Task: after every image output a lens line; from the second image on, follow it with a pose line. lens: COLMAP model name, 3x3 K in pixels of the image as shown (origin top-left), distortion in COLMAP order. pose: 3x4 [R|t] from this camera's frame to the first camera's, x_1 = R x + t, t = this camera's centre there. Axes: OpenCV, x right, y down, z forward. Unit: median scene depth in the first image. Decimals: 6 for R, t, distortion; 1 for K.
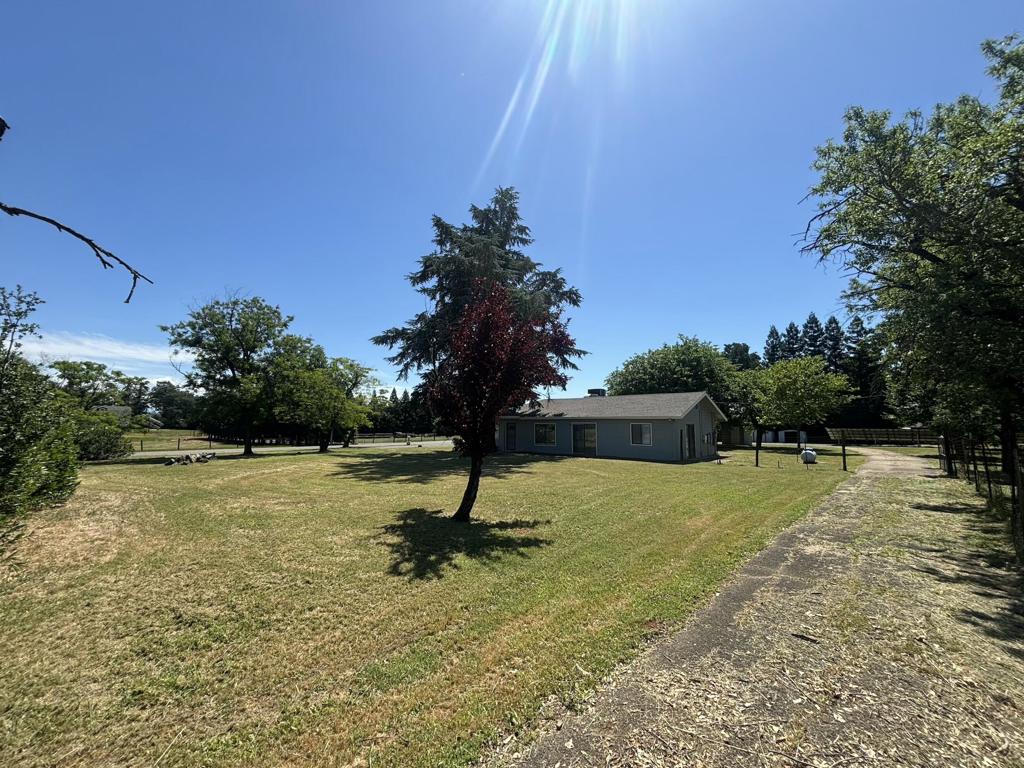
lens RADIAL K [[411.9, 0, 507.5], [0, 411.9, 382.4], [0, 0, 1]] dist [0.004401, 0.000732]
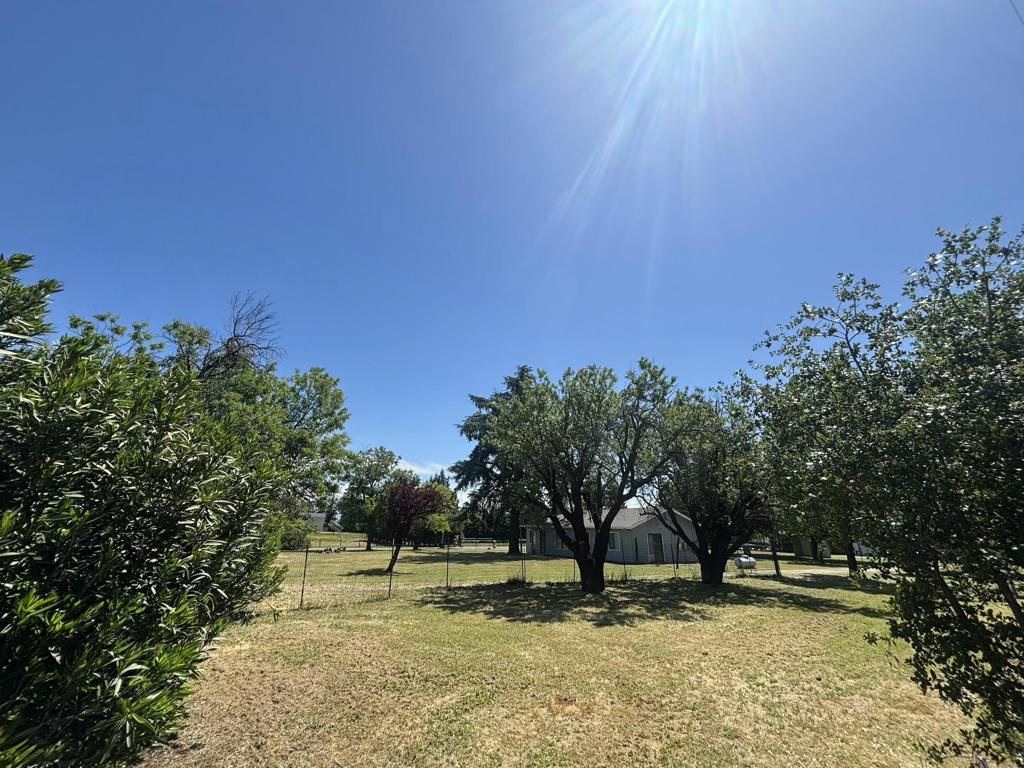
lens RADIAL K [[411.9, 0, 507.5], [0, 411.9, 382.4], [0, 0, 1]] dist [0.004401, 0.000732]
pose [[0.942216, -0.105195, -0.318060, 0.397532], [0.025364, 0.969095, -0.245380, -0.041389], [0.334043, 0.223134, 0.915765, -0.366919]]
